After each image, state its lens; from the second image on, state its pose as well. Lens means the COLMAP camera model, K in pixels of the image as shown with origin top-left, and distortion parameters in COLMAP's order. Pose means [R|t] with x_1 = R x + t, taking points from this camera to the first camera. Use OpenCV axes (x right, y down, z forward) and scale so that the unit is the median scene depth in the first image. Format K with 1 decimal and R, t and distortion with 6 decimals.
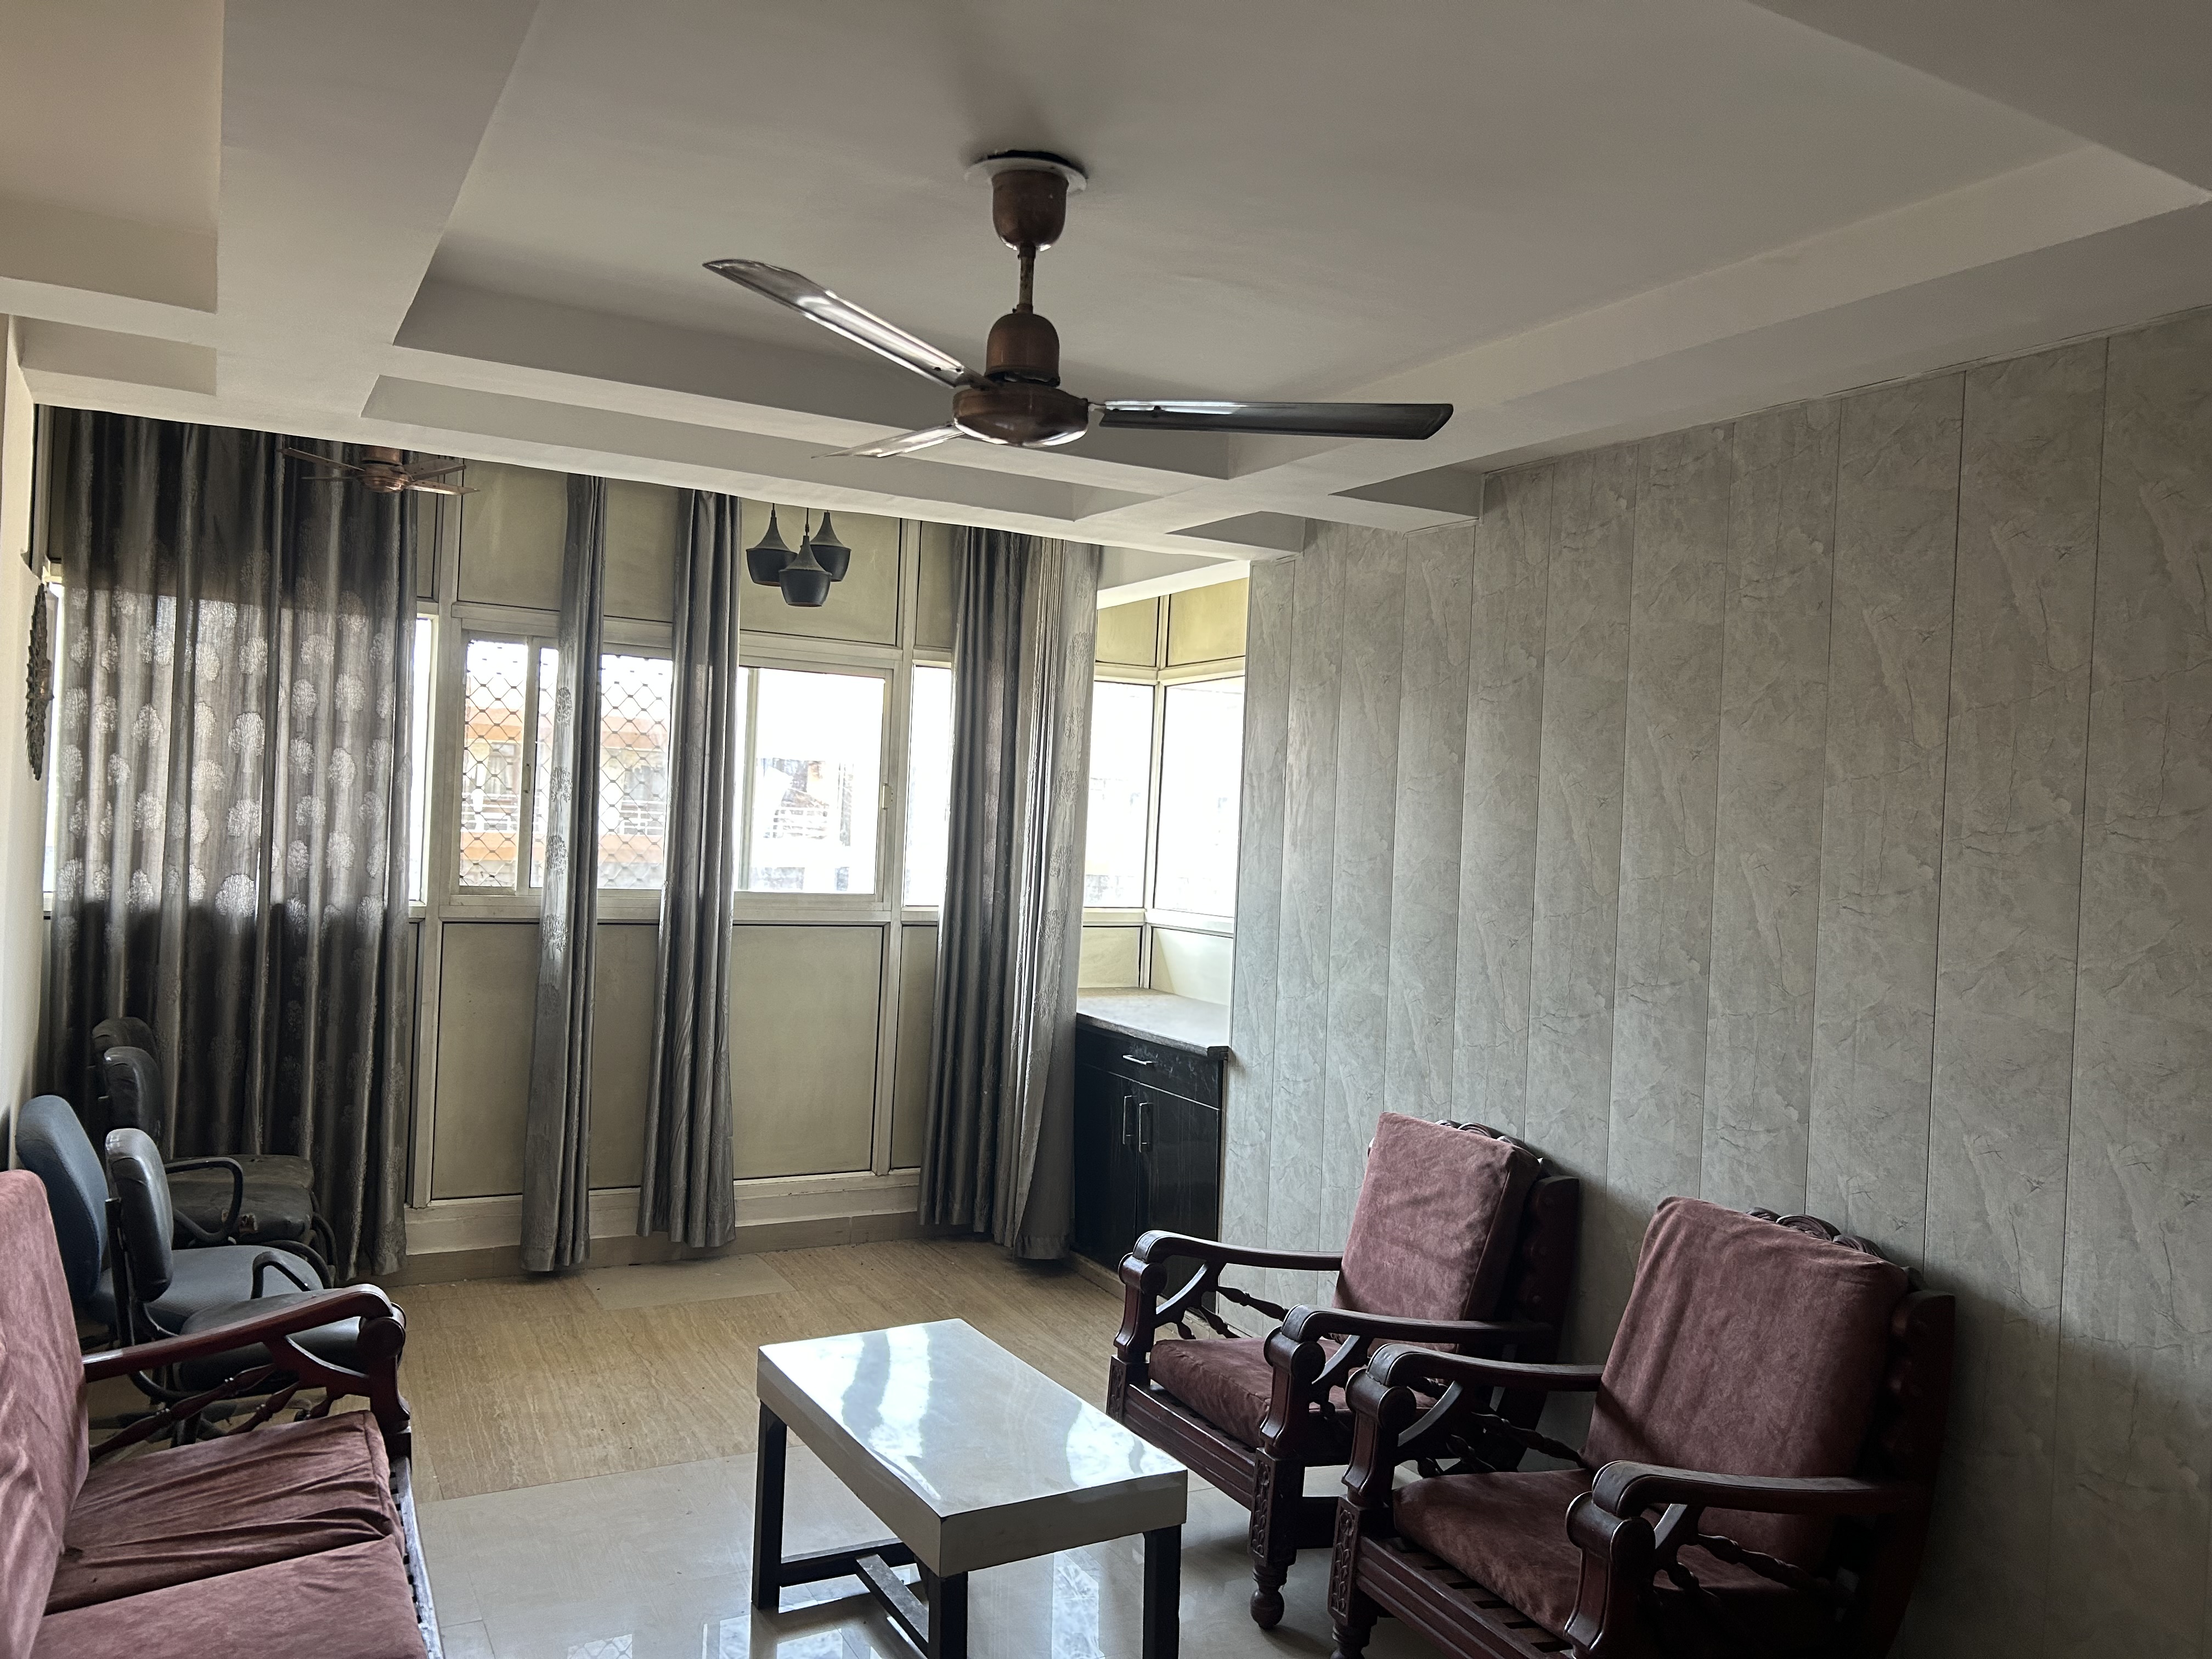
lens RADIAL K [[1648.1, 0, 1110.2], [0, 1648.1, 802.7], [0, 0, 1]] dist [0.011624, -0.002978]
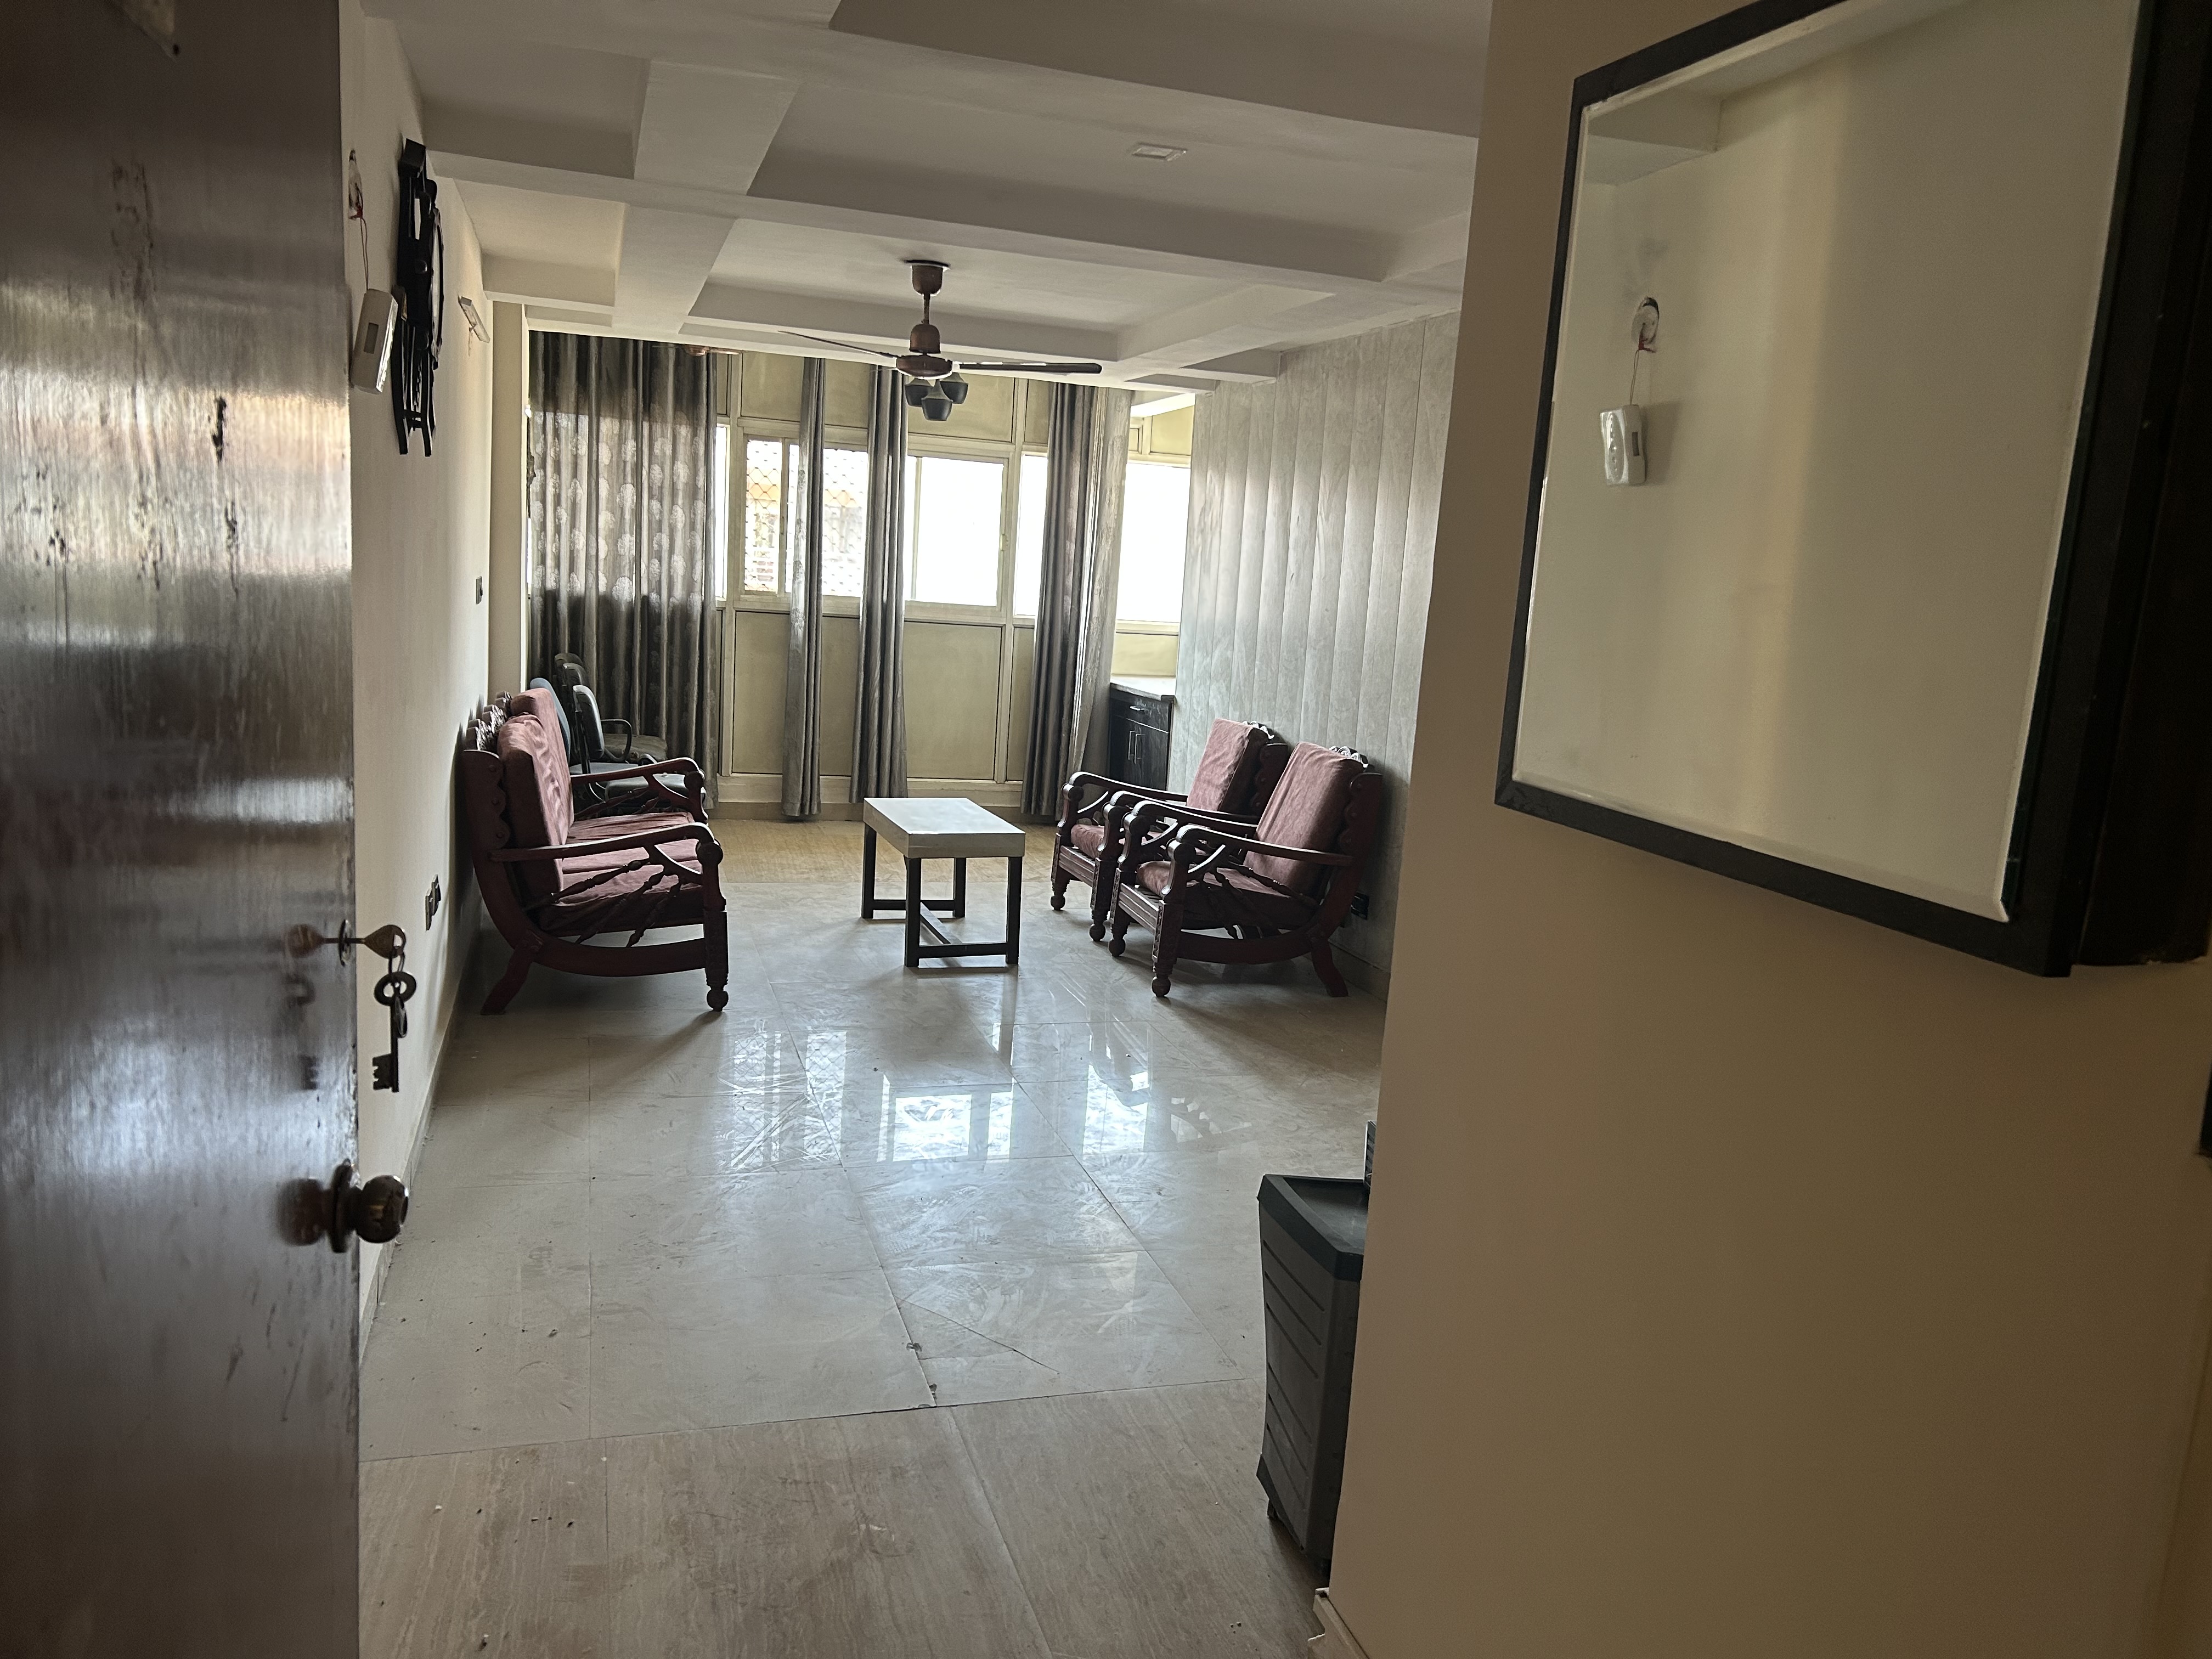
lens RADIAL K [[1661.0, 0, 1109.9], [0, 1661.0, 838.4], [0, 0, 1]] dist [0.014280, -0.016373]
pose [[0.980760, 0.050863, -0.188473, 0.318917], [-0.020863, 0.987241, 0.157859, 0.026672], [0.194098, -0.150890, 0.969308, -0.639995]]
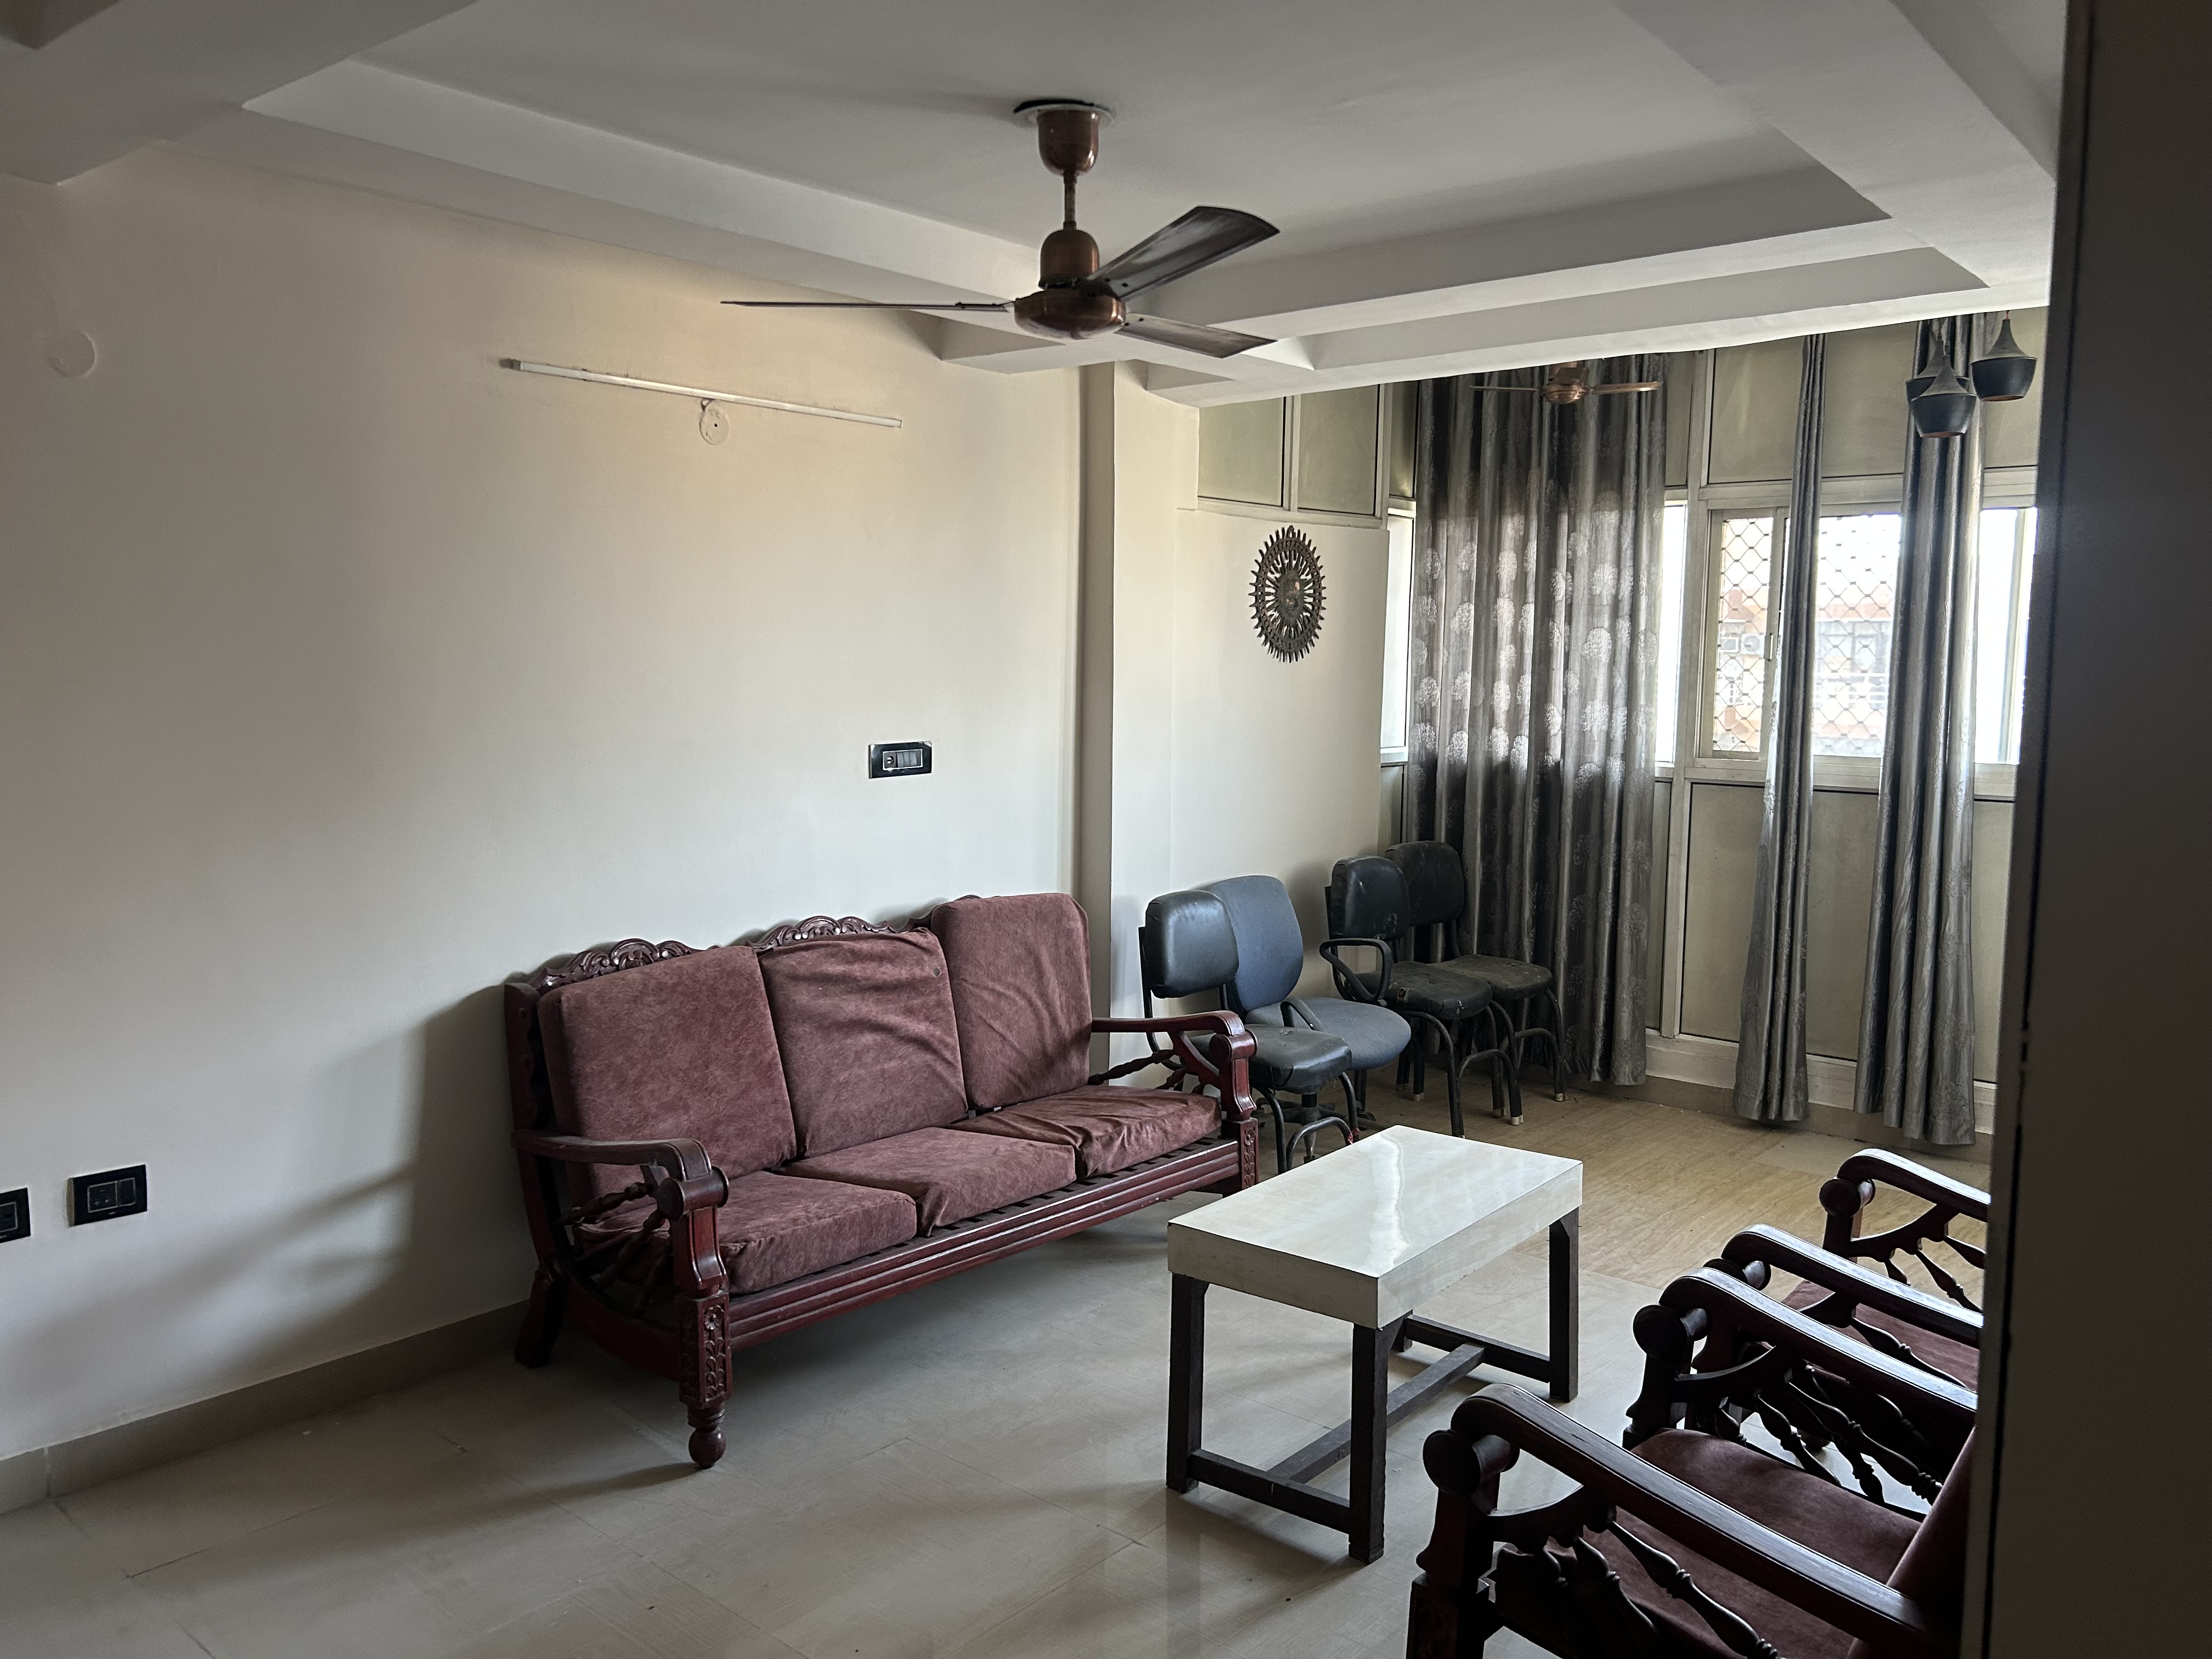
lens RADIAL K [[1666.2, 0, 1105.6], [0, 1666.2, 798.4], [0, 0, 1]] dist [0.002246, -0.003320]
pose [[0.349519, 0.032861, -0.936353, 0.512183], [0.014088, 0.999087, 0.040321, 0.034049], [0.936824, -0.027285, 0.348737, 0.264550]]
